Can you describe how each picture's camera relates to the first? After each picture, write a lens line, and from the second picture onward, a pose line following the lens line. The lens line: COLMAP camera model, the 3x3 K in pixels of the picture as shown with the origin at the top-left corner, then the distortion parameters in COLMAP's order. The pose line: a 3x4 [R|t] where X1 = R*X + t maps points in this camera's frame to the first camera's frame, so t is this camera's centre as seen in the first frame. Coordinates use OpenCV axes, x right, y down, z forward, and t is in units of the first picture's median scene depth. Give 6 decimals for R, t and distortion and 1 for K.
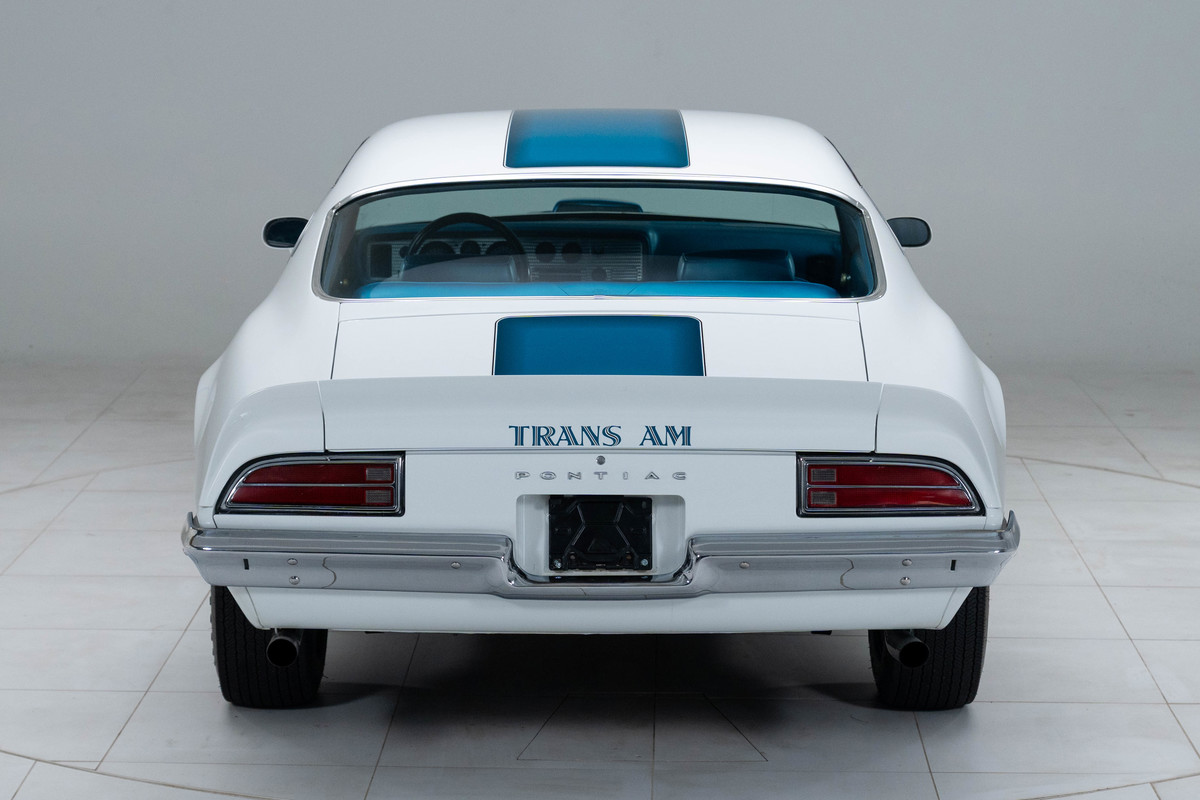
lens RADIAL K [[1908.8, 0, 600.0], [0, 1908.8, 400.0], [0, 0, 1]] dist [0.011624, 0.053966]
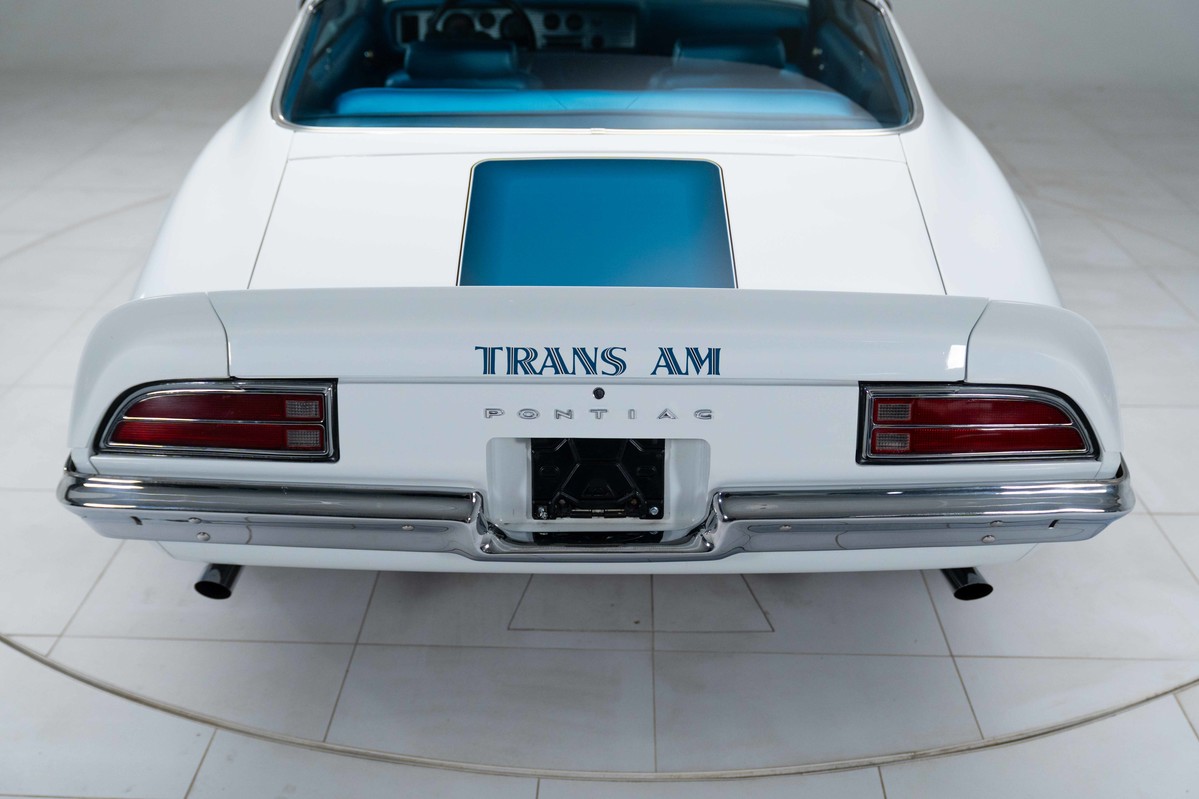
lens RADIAL K [[1231.4, 0, 599.5], [0, 1231.4, 399.5], [0, 0, 1]] dist [0.013520, 0.008183]
pose [[0.999986, 0.004971, 0.001880, -0.000199], [-0.005275, 0.971291, 0.237837, -0.080608], [-0.000644, -0.237844, 0.971303, 0.530255]]
